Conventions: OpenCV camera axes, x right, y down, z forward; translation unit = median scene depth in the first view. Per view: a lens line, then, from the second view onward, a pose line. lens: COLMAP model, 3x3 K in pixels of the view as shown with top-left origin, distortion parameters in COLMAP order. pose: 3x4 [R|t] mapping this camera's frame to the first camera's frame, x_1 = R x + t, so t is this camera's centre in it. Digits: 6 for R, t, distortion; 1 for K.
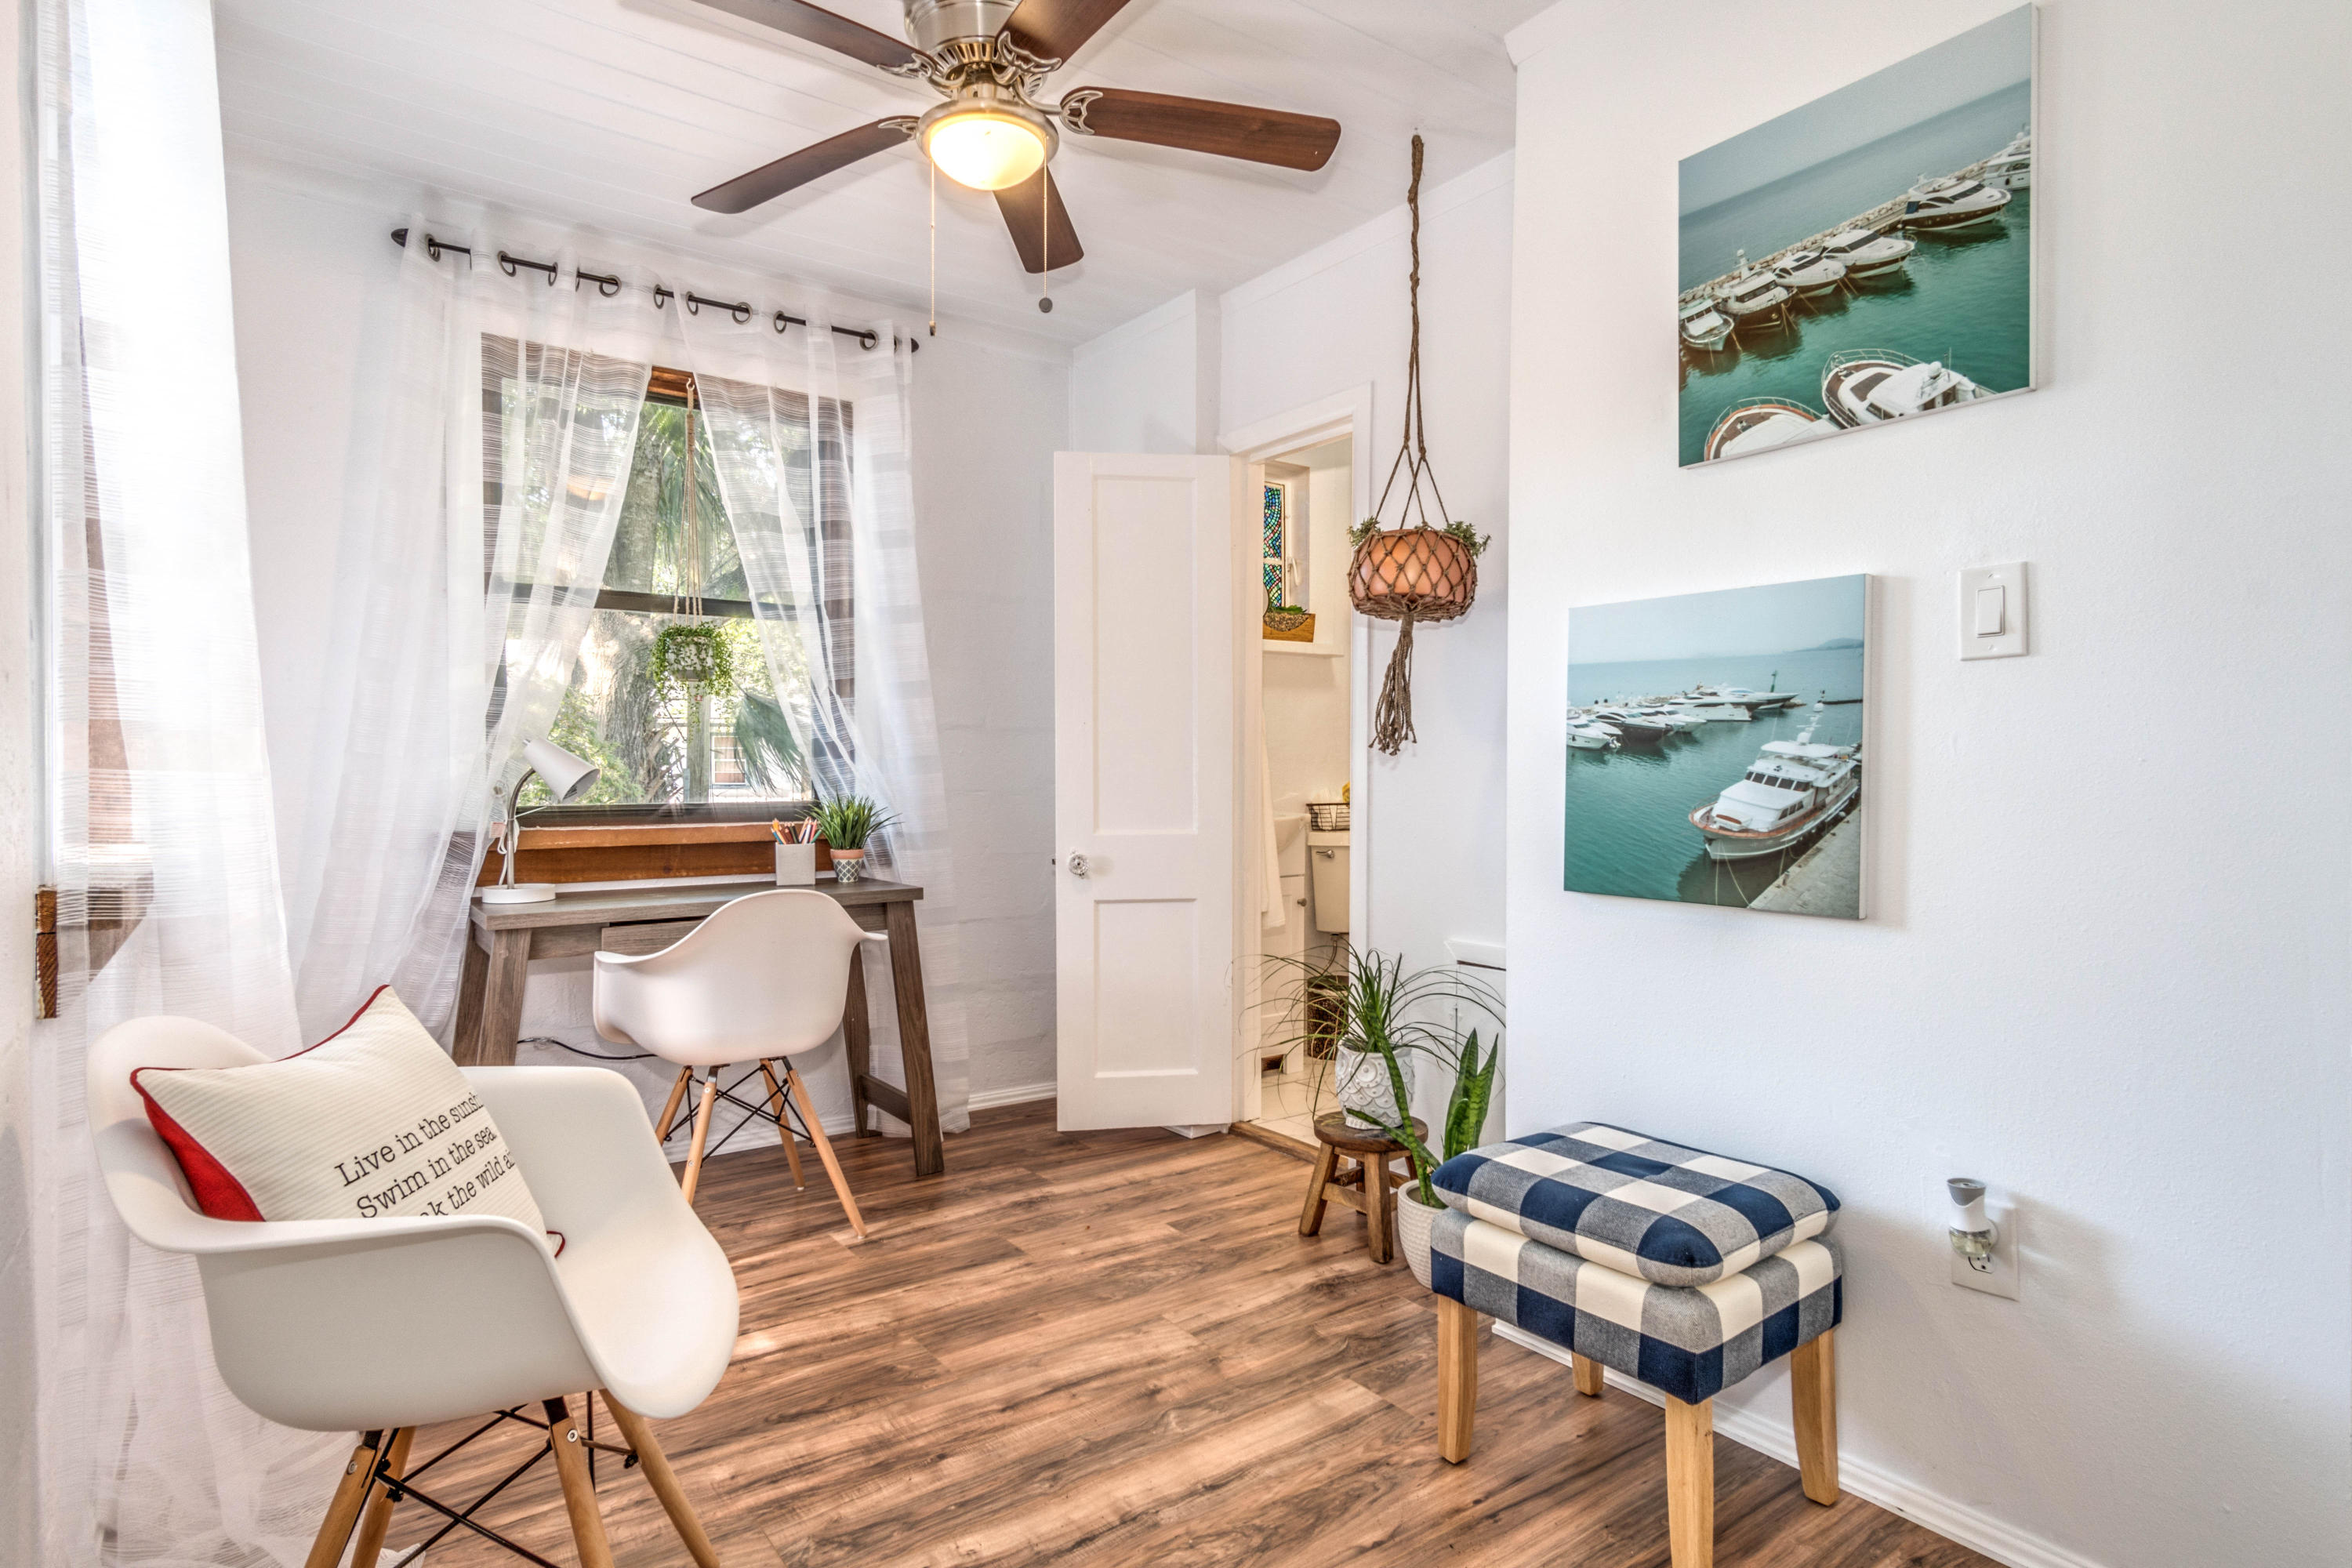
lens RADIAL K [[1242.7, 0, 1158.9], [0, 1242.7, 785.3], [0, 0, 1]] dist [0.001558, 0.004887]
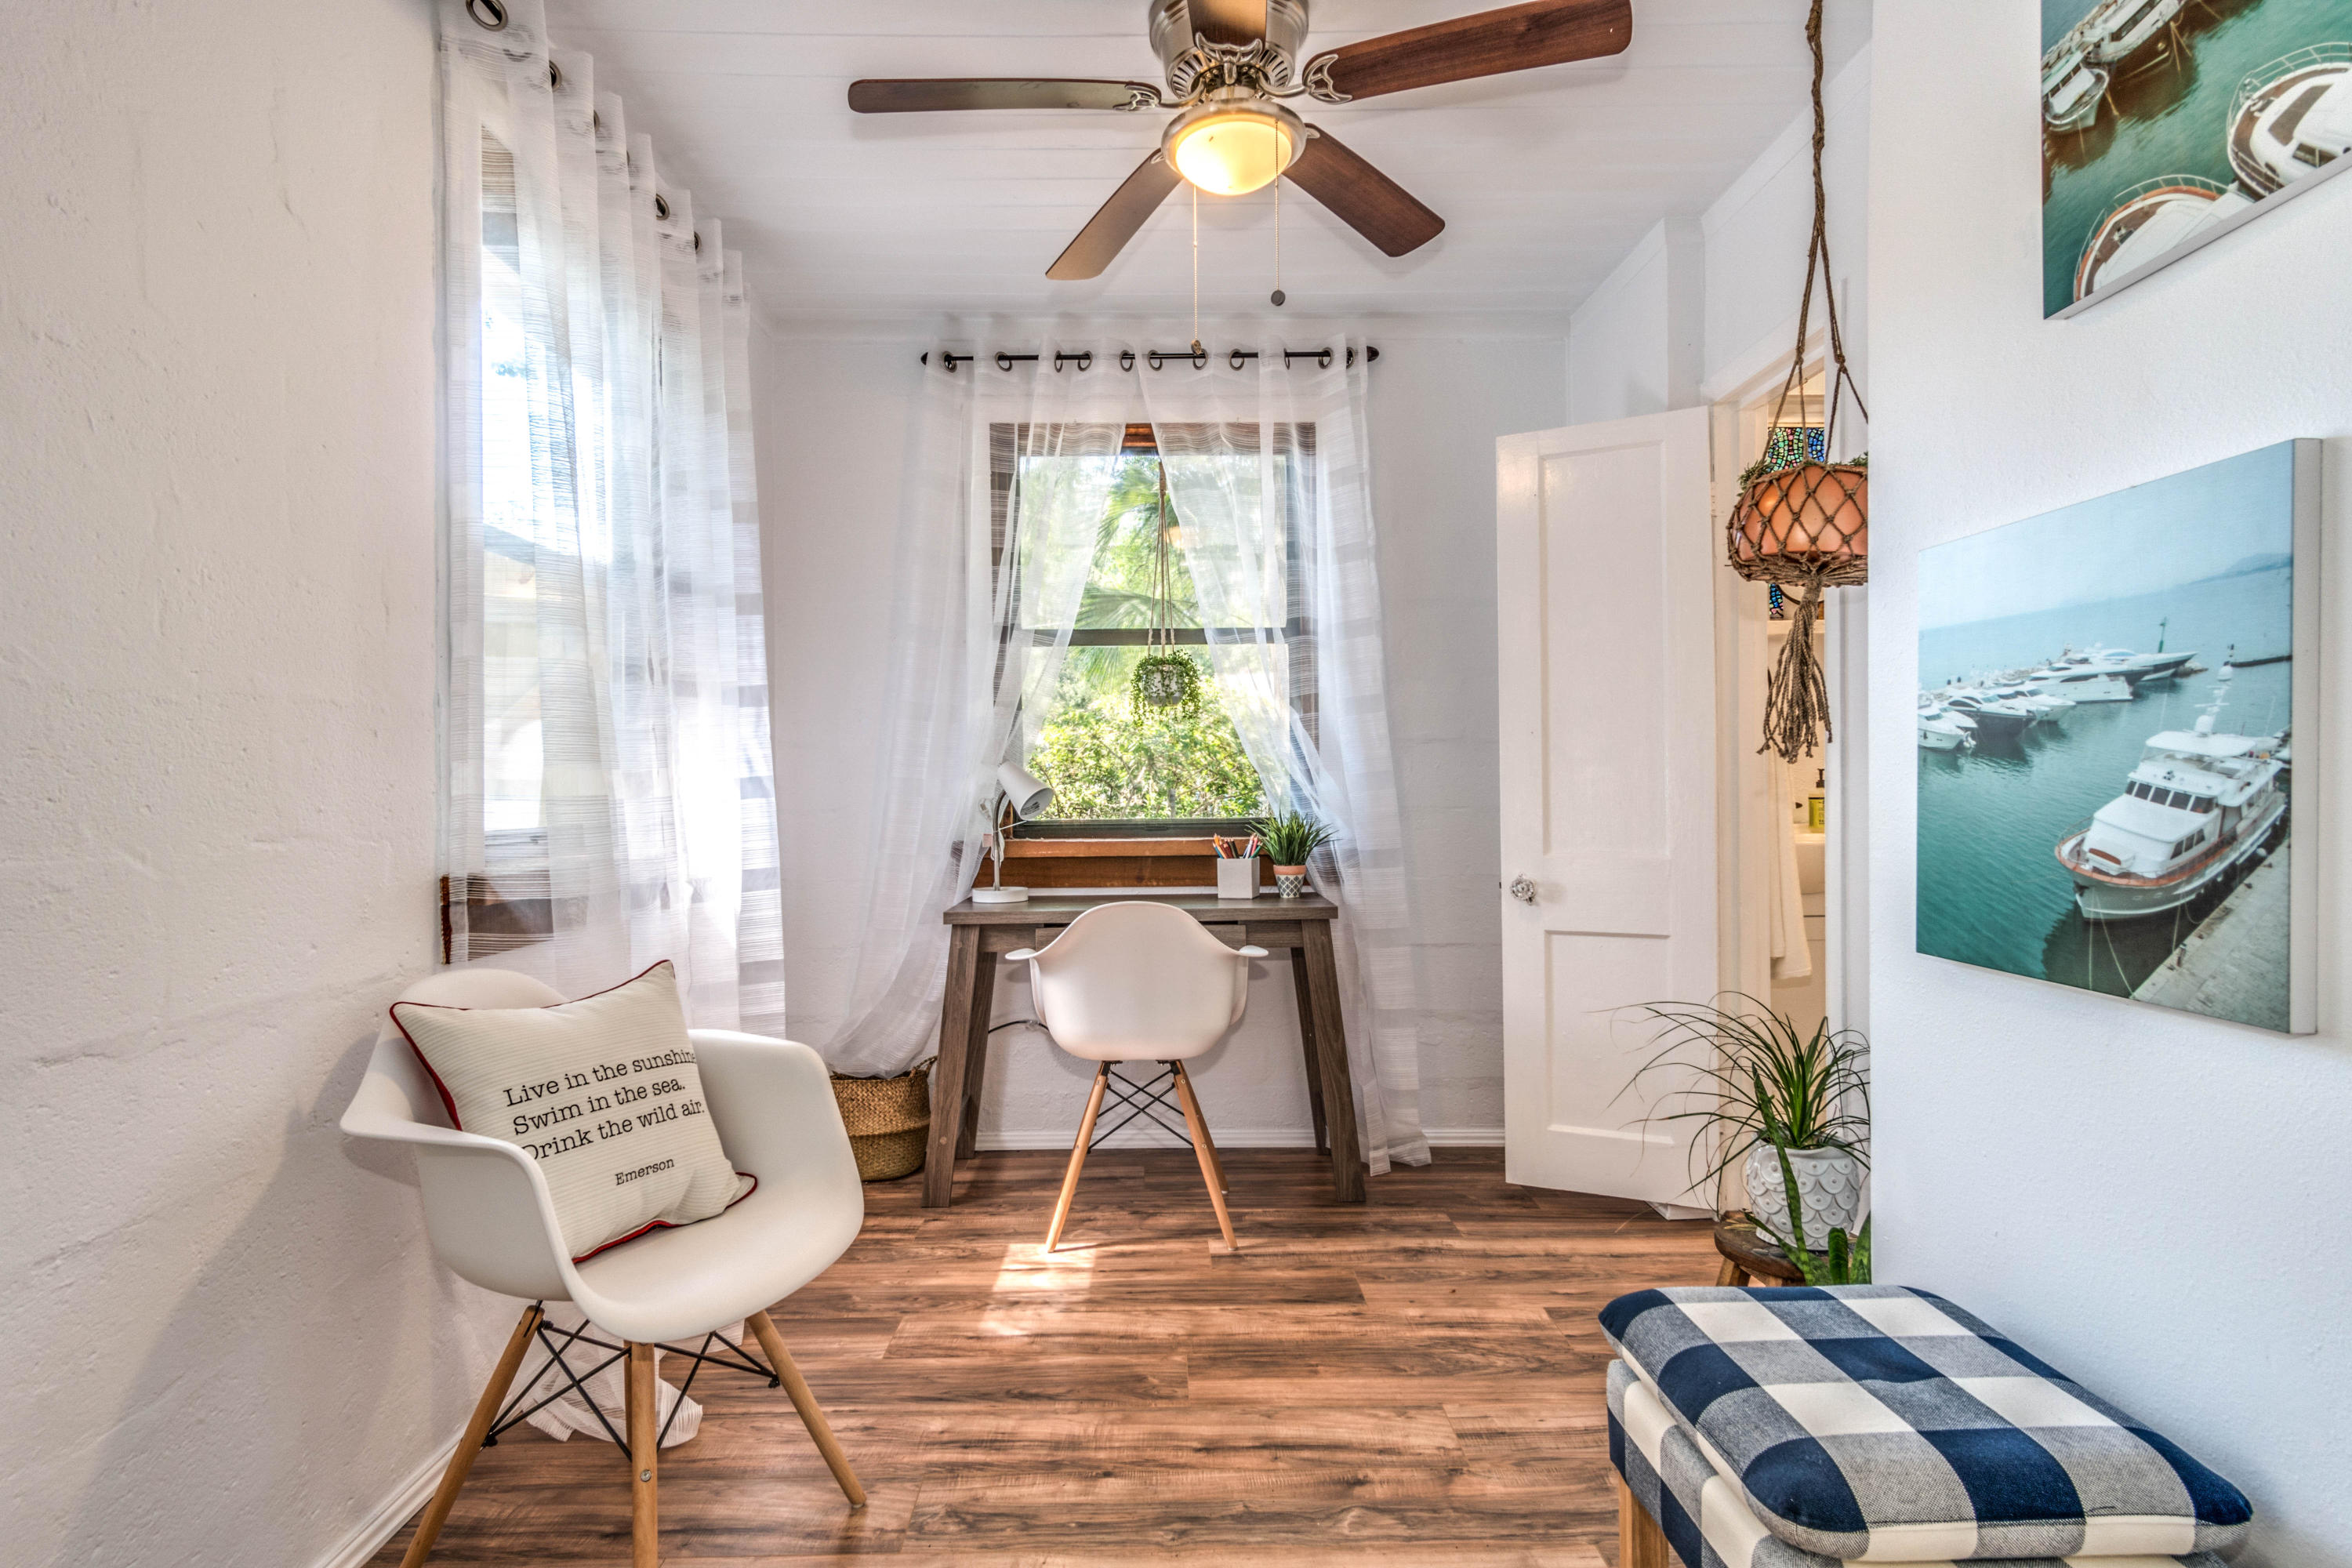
lens RADIAL K [[1228.2, 0, 1092.9], [0, 1228.2, 788.0], [0, 0, 1]] dist [0.003237, 0.001826]
pose [[0.814541, -0.008090, -0.580050, 0.349601], [0.002121, 0.999938, -0.010968, -0.001539], [0.580103, 0.007703, 0.814507, 0.162394]]
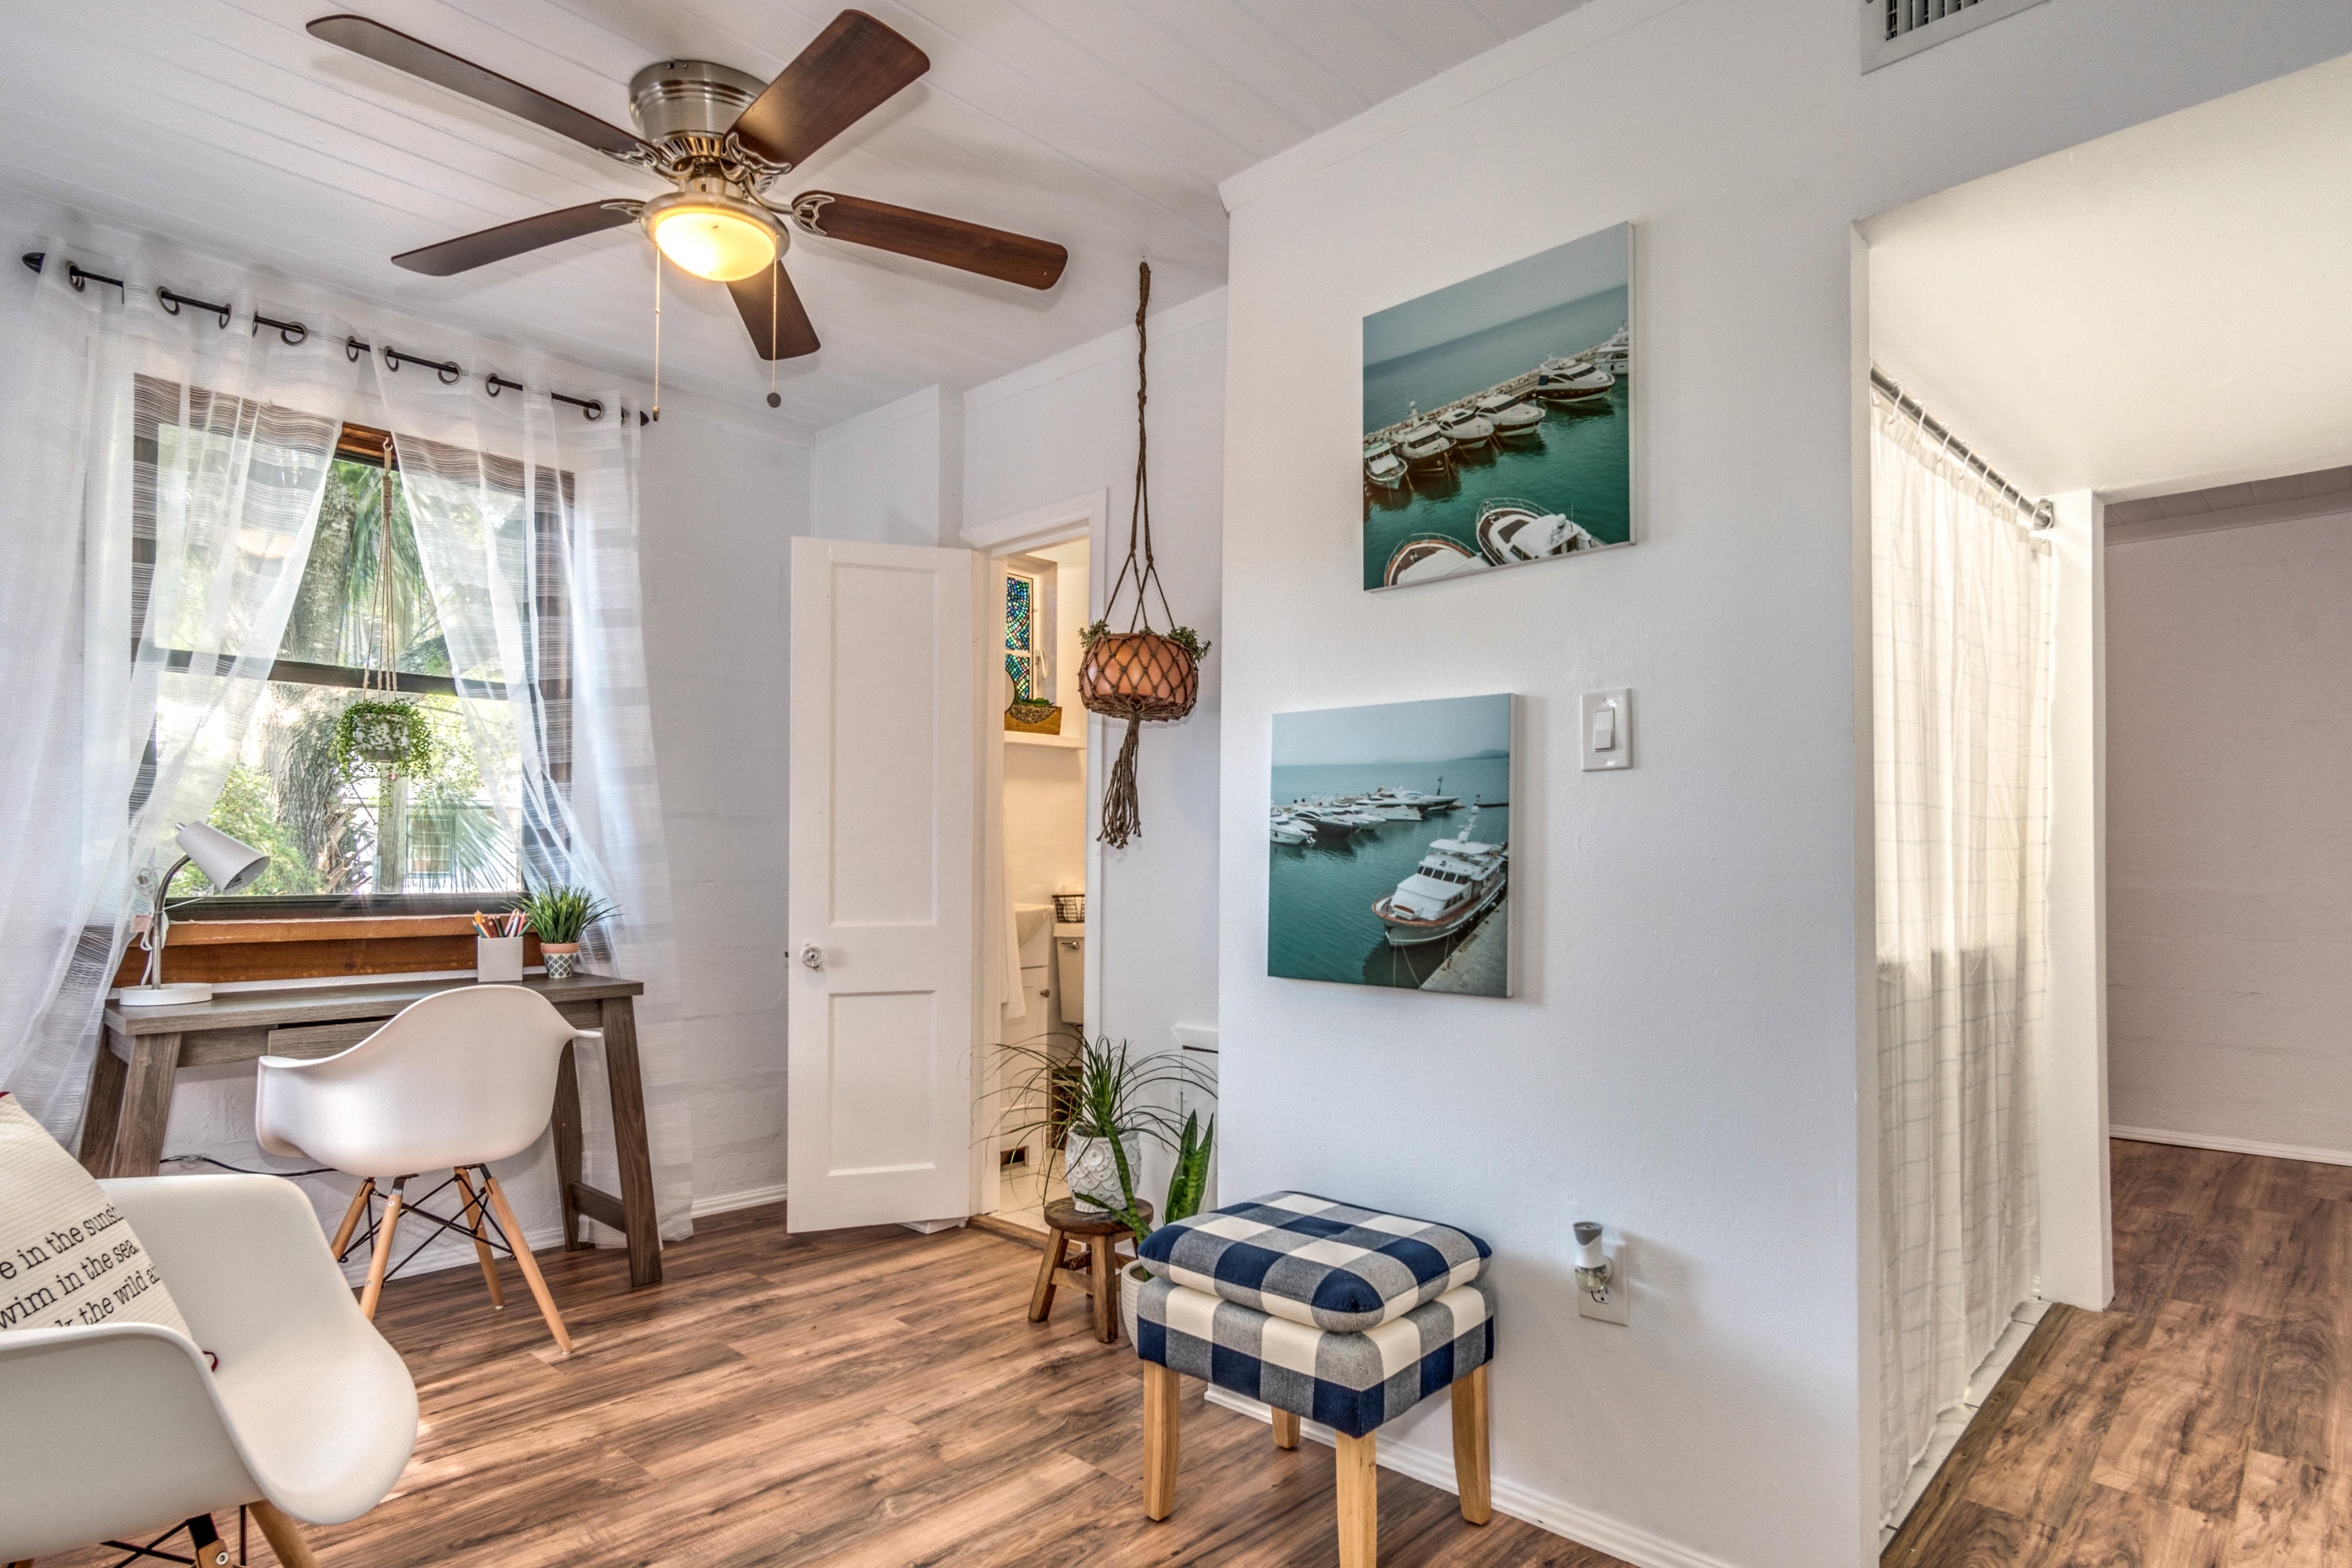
lens RADIAL K [[1271.9, 0, 1157.6], [0, 1271.9, 840.5], [0, 0, 1]] dist [0.000311, 0.005691]
pose [[0.982595, 0.008633, 0.185560, 0.027400], [-0.003402, 0.999588, -0.028492, -0.000679], [-0.185729, 0.027365, 0.982220, -0.064443]]
